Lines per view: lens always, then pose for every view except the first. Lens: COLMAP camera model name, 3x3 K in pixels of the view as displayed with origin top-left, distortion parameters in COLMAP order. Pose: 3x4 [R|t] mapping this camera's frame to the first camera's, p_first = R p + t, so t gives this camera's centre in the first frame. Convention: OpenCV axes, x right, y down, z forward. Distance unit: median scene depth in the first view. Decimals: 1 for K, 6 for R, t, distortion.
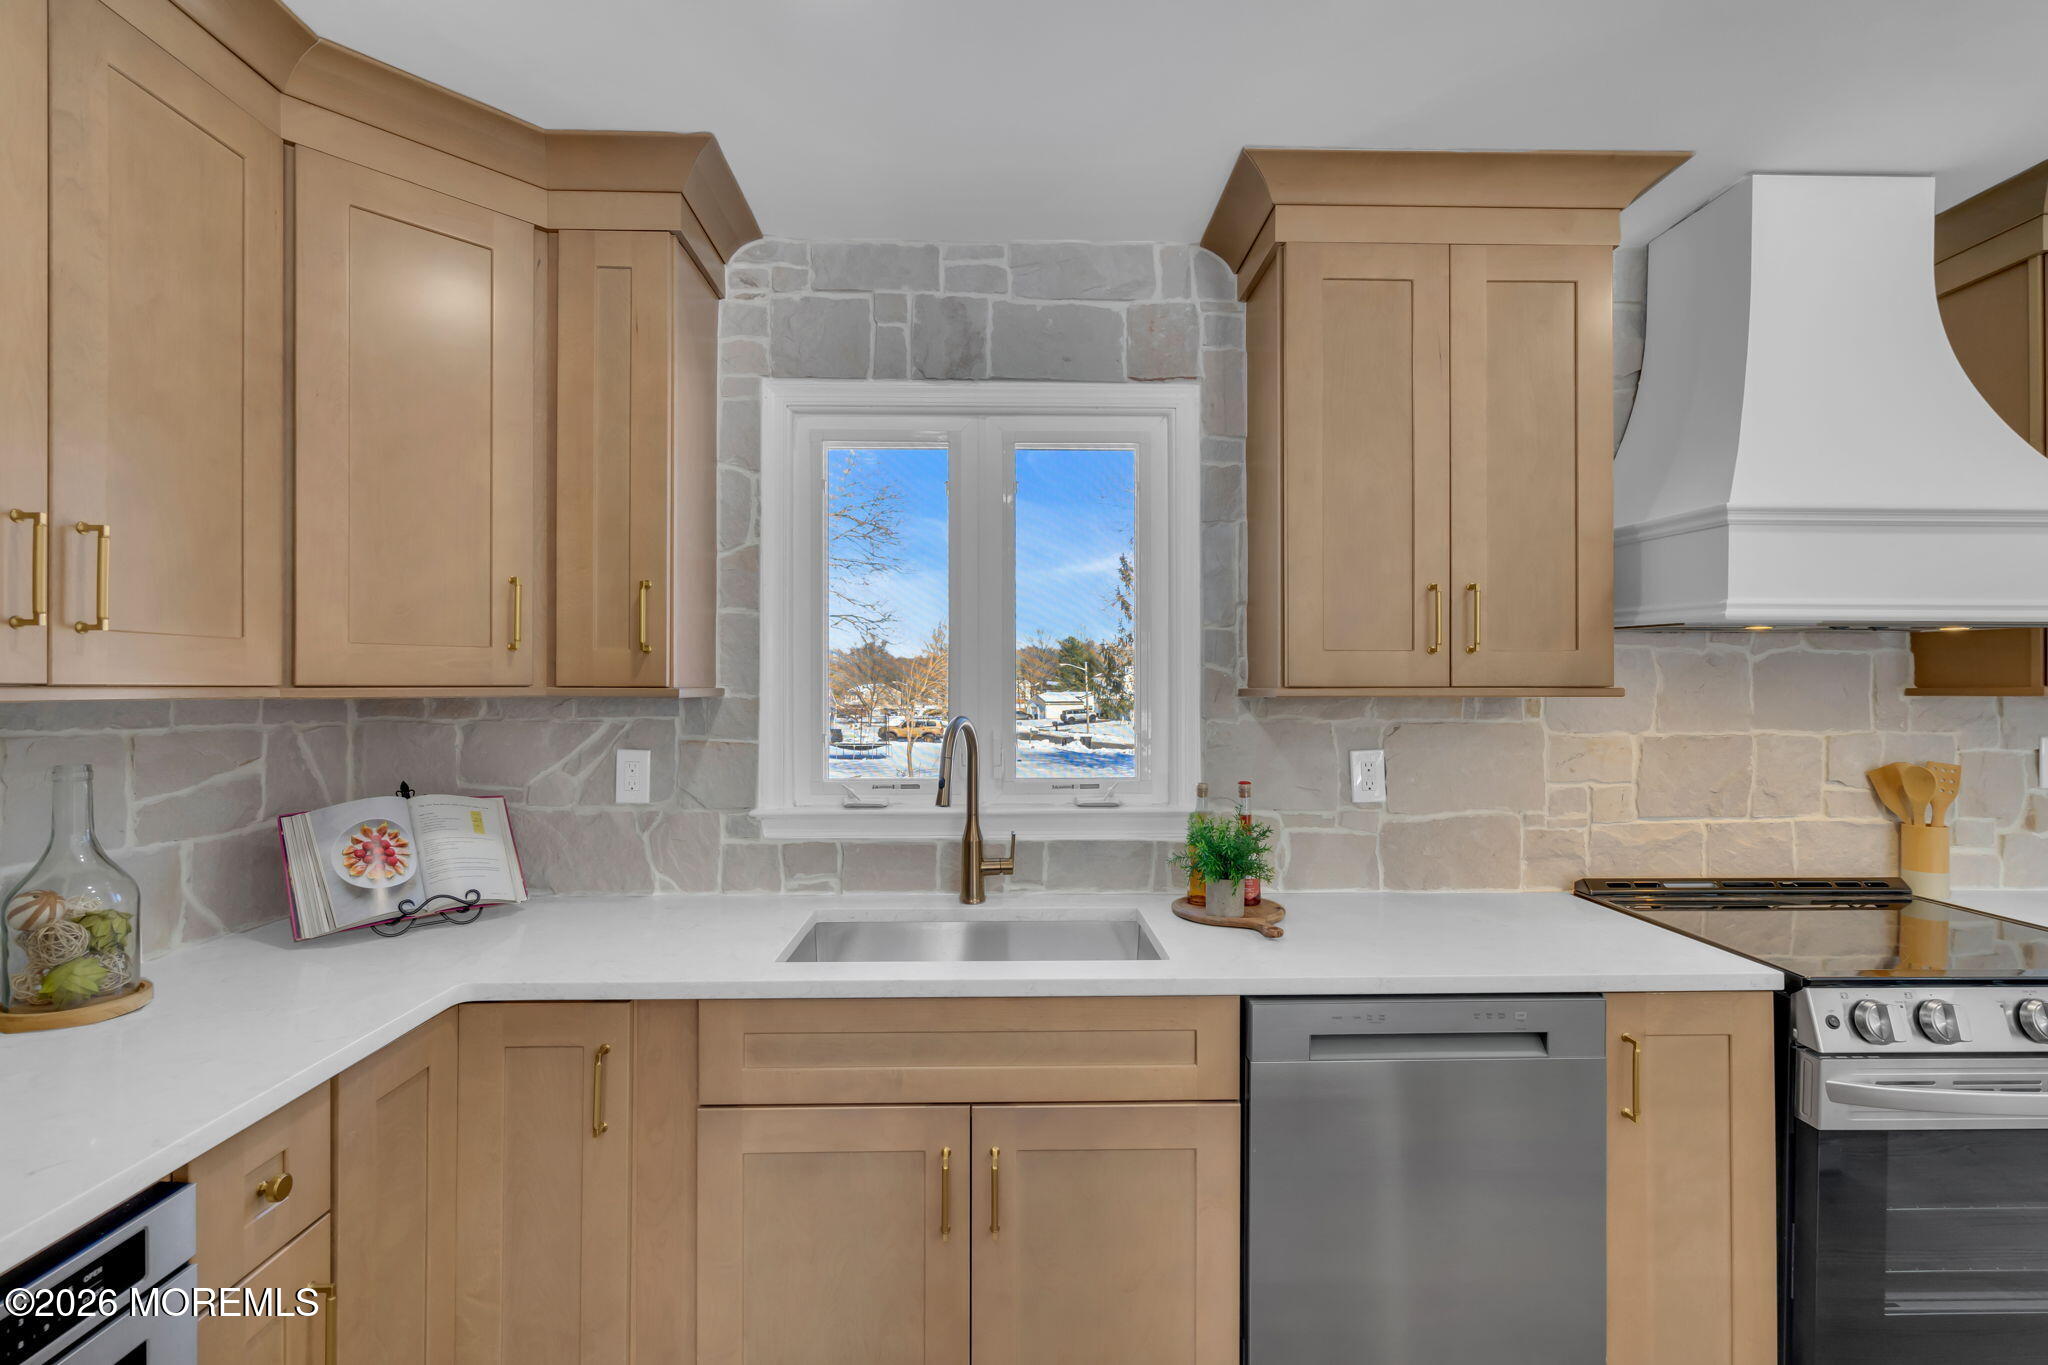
lens RADIAL K [[922.5, 0, 1018.3], [0, 922.5, 687.8], [0, 0, 1]] dist [-0.002152, 0.001019]
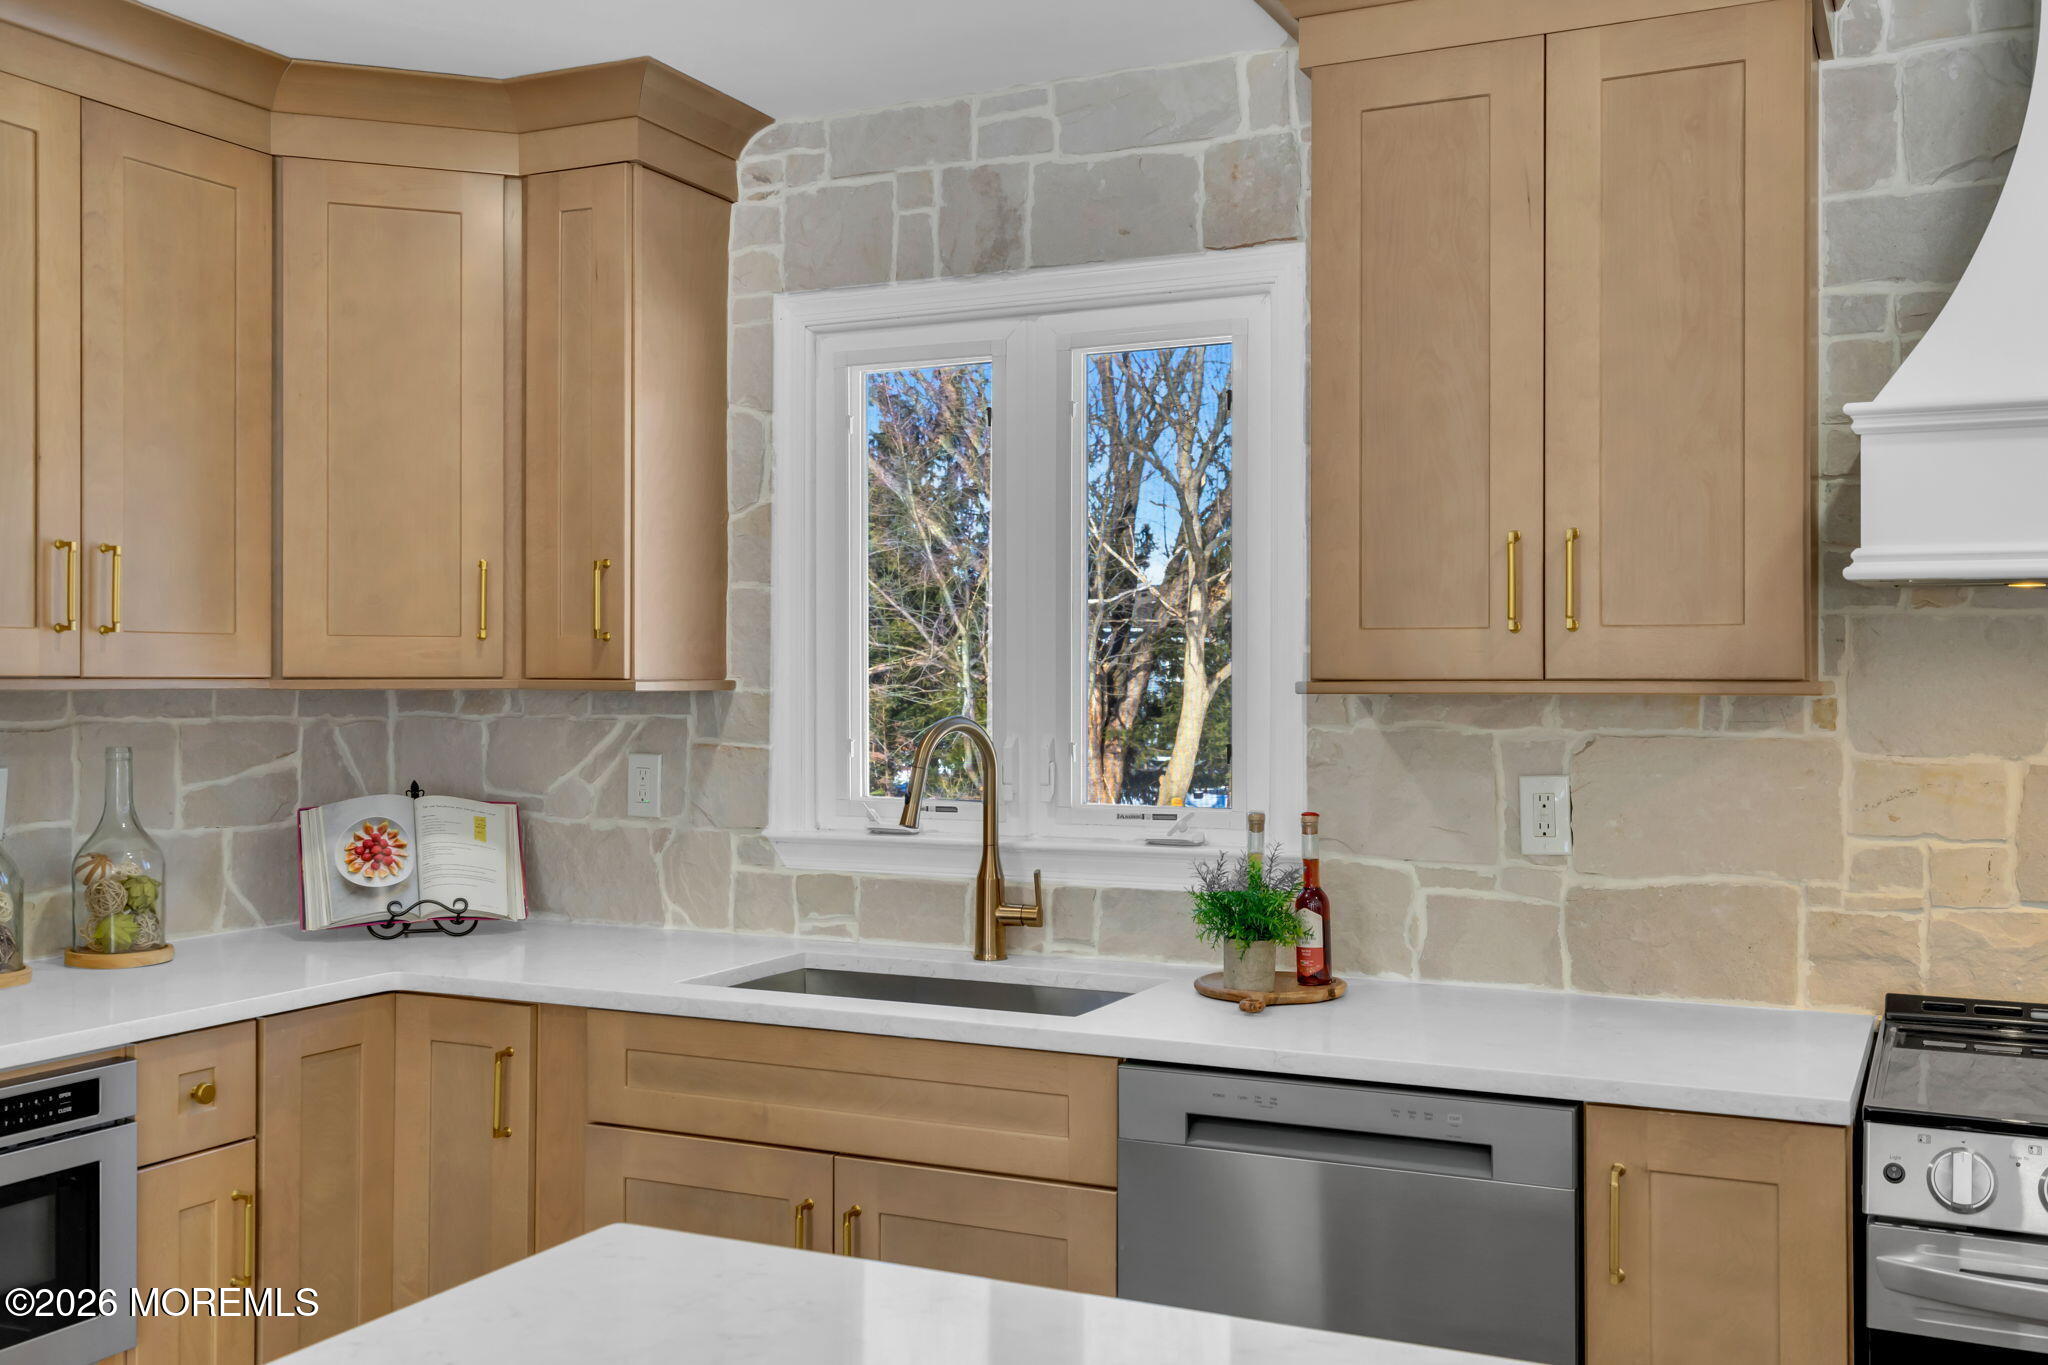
lens RADIAL K [[1916.6, 0, 1024.0], [0, 1916.6, 682.5], [0, 0, 1]] dist [0.008419, 0.002934]
pose [[0.890991, 0.001759, -0.454018, 0.678447], [-0.001133, 0.999998, 0.001651, -0.000896], [0.454020, -0.000957, 0.890991, -0.395394]]
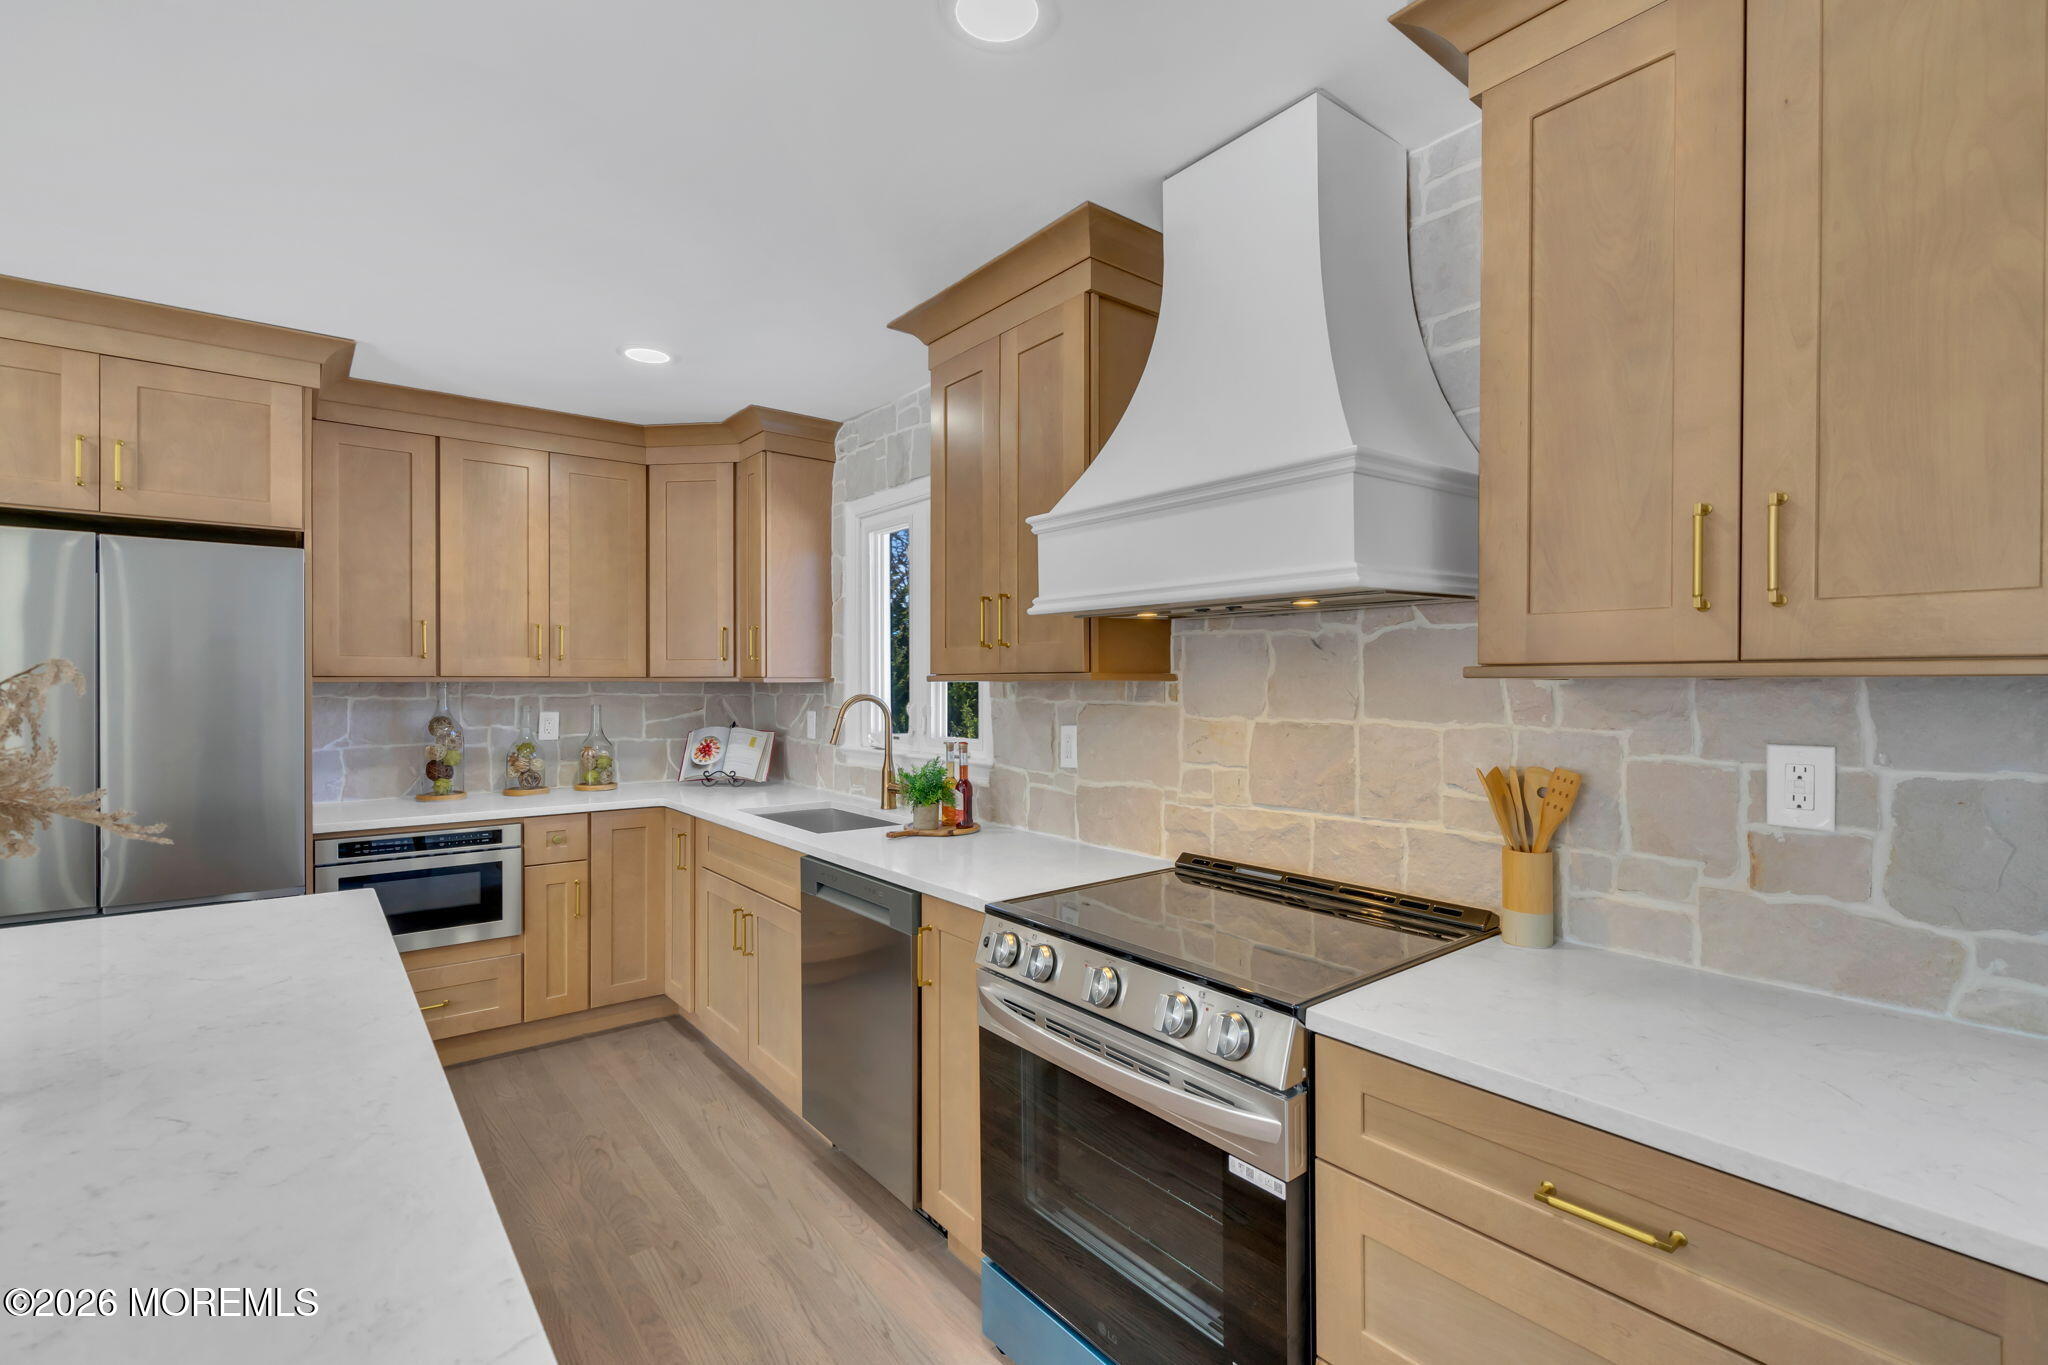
lens RADIAL K [[922.5, 0, 1018.3], [0, 922.5, 687.8], [0, 0, 1]] dist [-0.002152, 0.001019]
pose [[0.595169, 0.002866, -0.803595, 1.350338], [0.000261, 0.999993, 0.003760, 0.012825], [0.803600, -0.002447, 0.595164, 0.212374]]
